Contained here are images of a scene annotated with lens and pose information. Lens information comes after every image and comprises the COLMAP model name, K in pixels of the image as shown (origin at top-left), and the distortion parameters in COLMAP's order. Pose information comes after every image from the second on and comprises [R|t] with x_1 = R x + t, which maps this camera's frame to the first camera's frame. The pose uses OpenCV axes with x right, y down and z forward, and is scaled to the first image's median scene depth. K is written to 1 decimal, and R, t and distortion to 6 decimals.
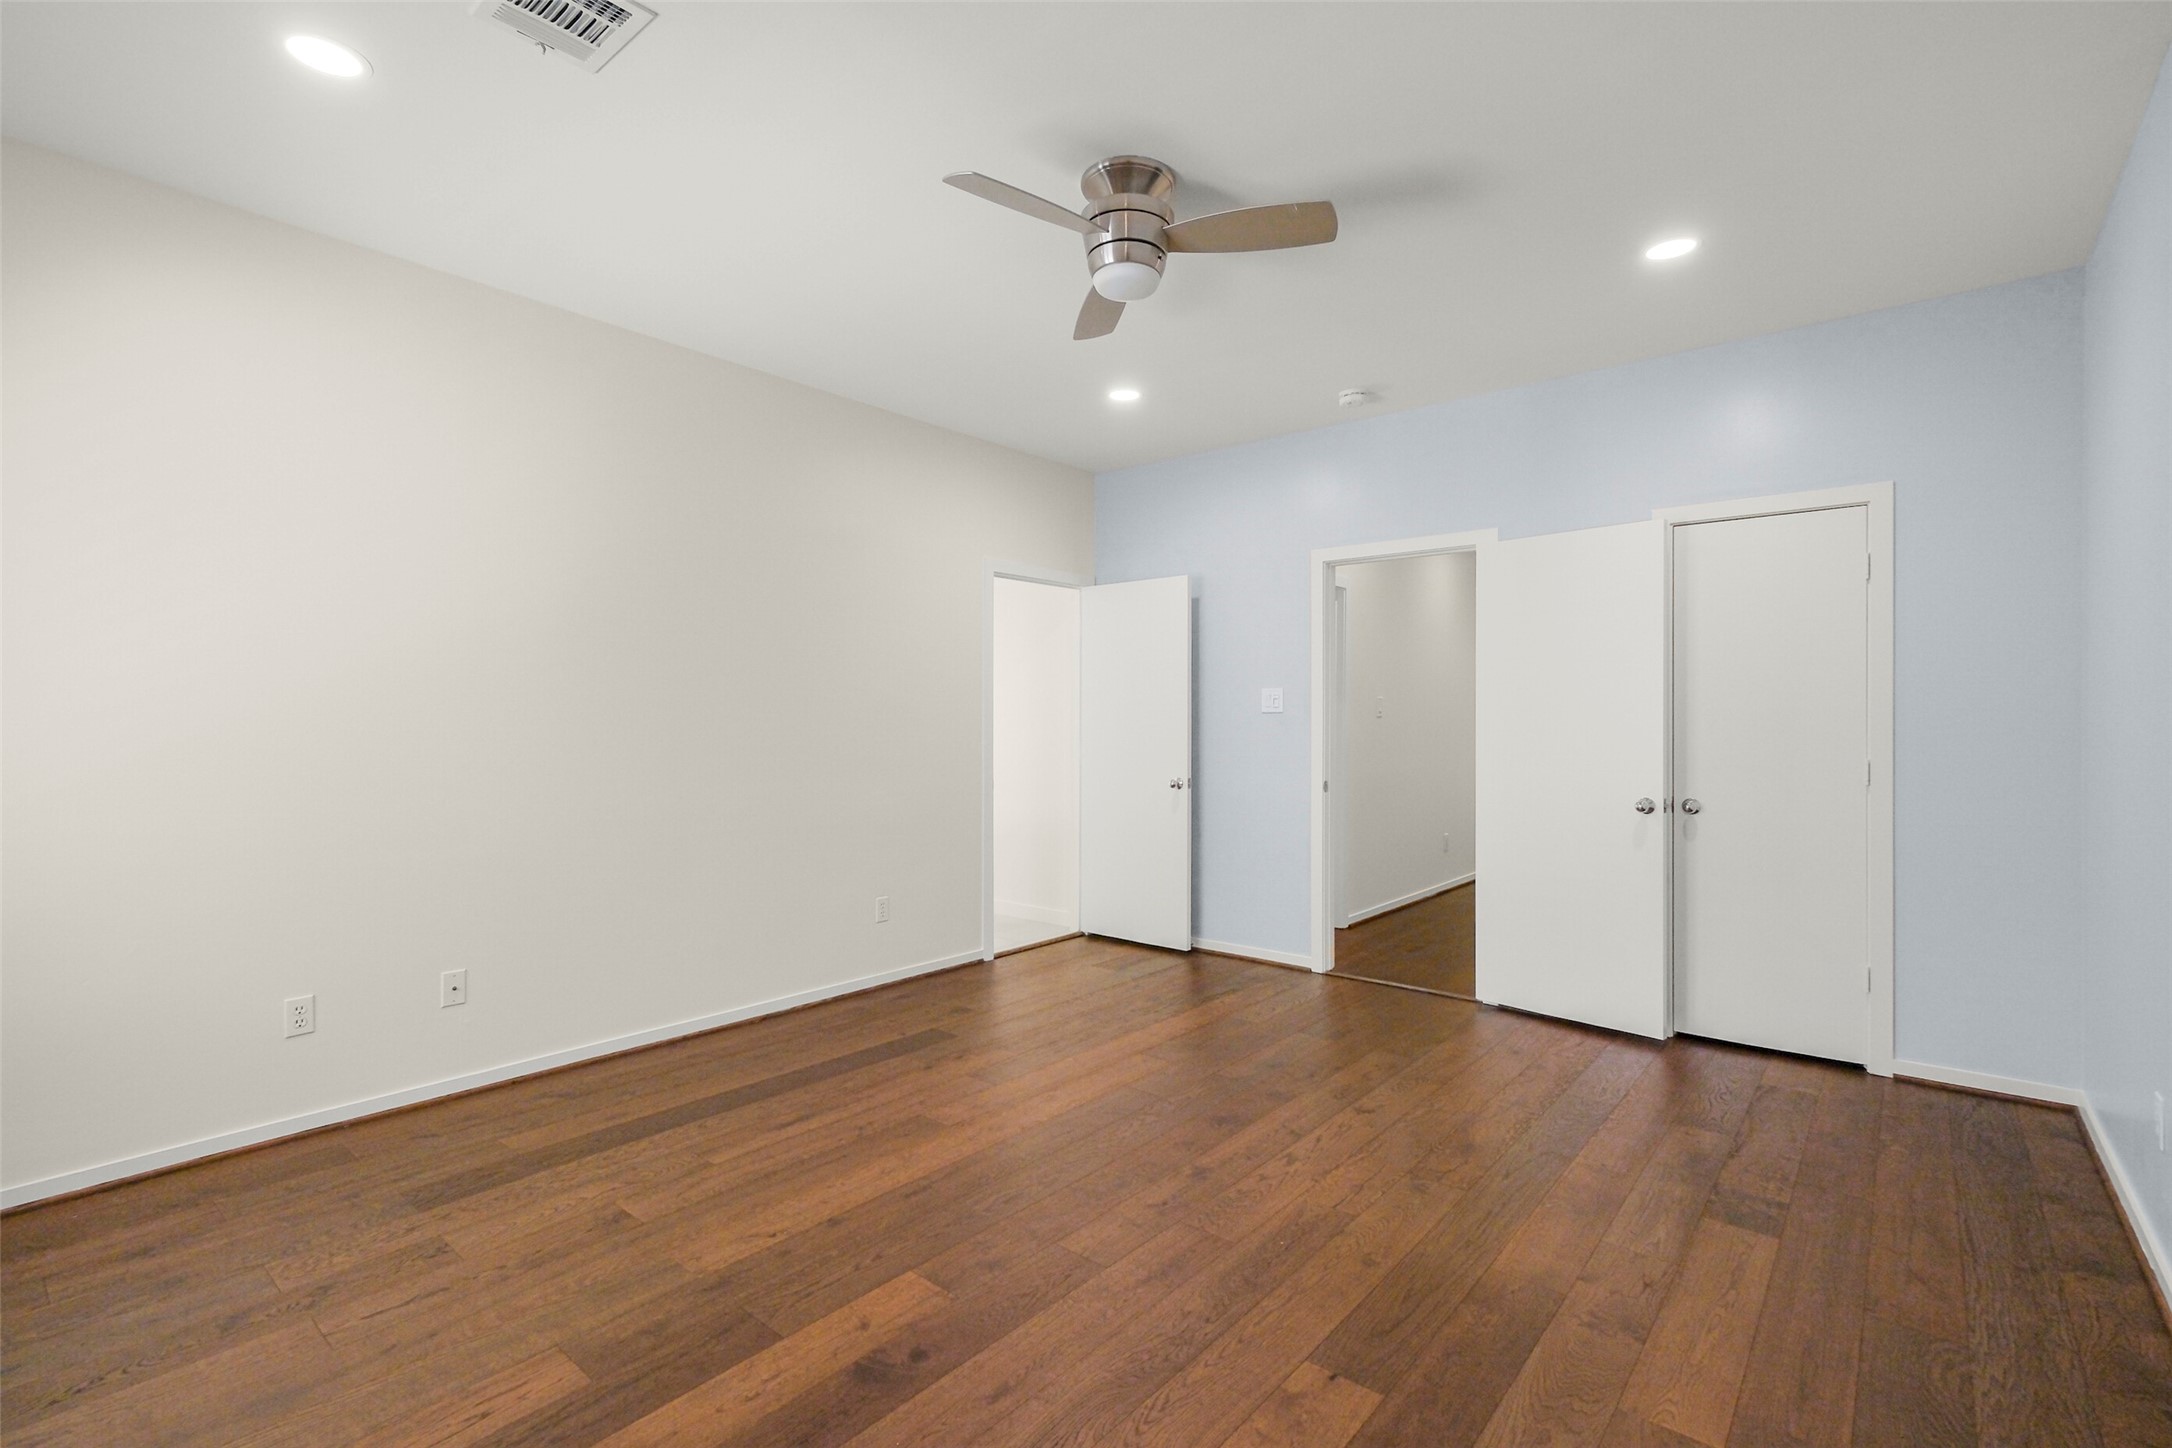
lens RADIAL K [[978.6, 0, 1088.1], [0, 978.6, 722.5], [0, 0, 1]] dist [0.004825, 0.000777]
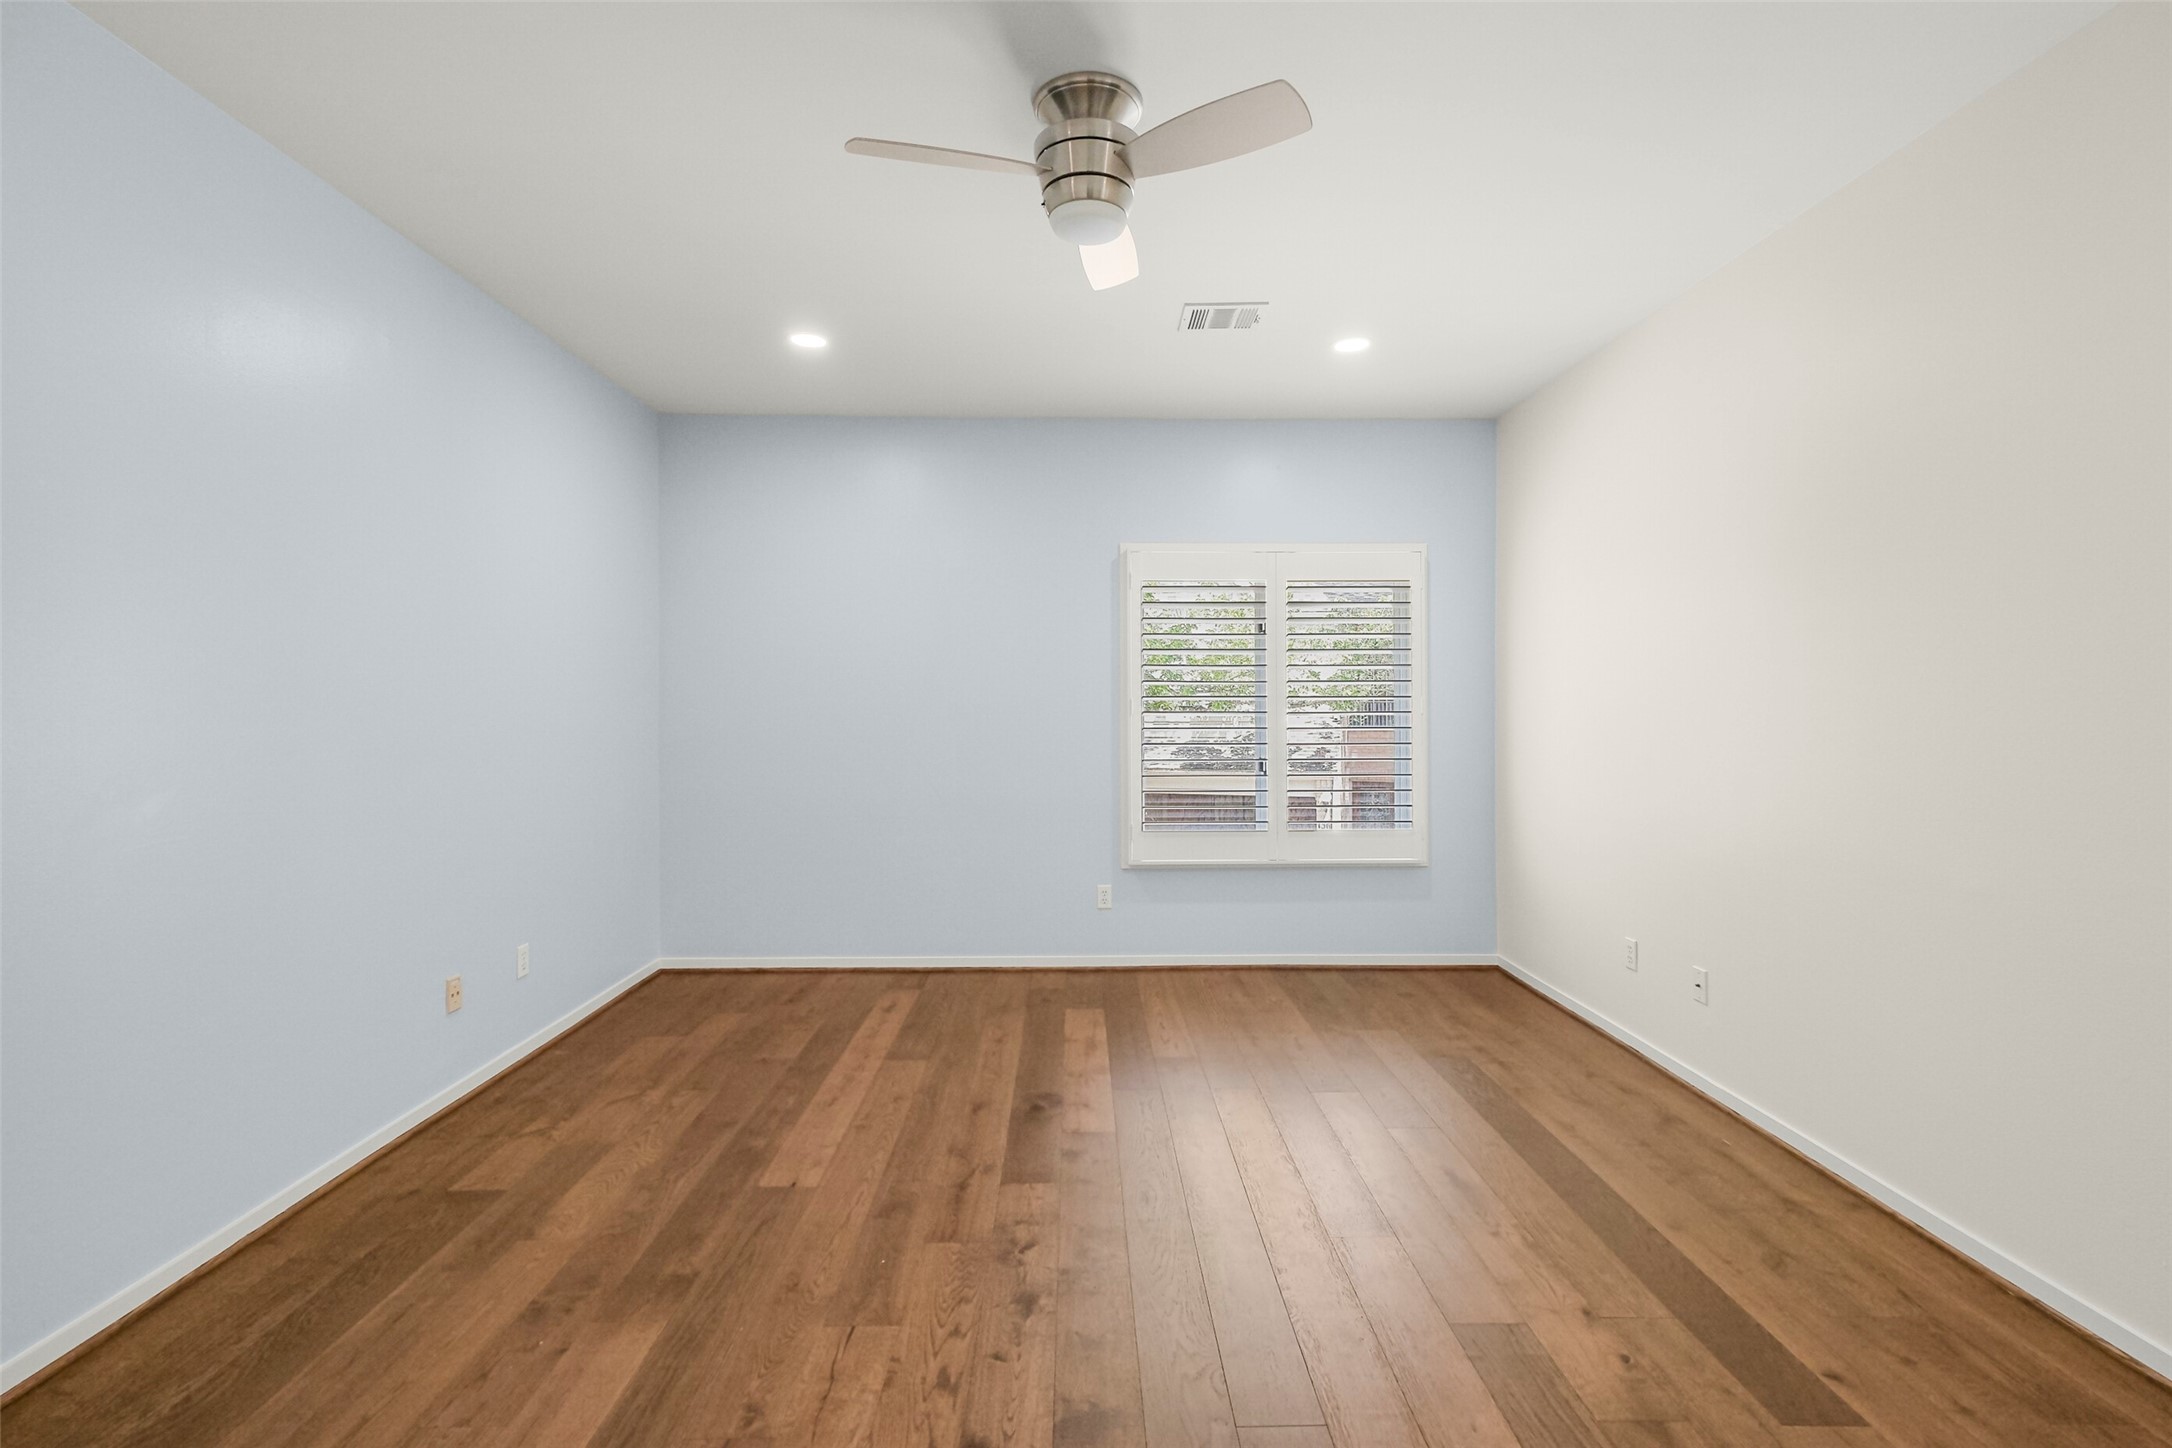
lens RADIAL K [[978.6, 0, 1086.3], [0, 978.6, 717.1], [0, 0, 1]] dist [0.004825, 0.000777]
pose [[-0.754936, 0.006848, -0.655762, 0.669410], [-0.003584, 0.999887, 0.014568, -0.024071], [0.655788, 0.013348, -0.754827, 1.829953]]
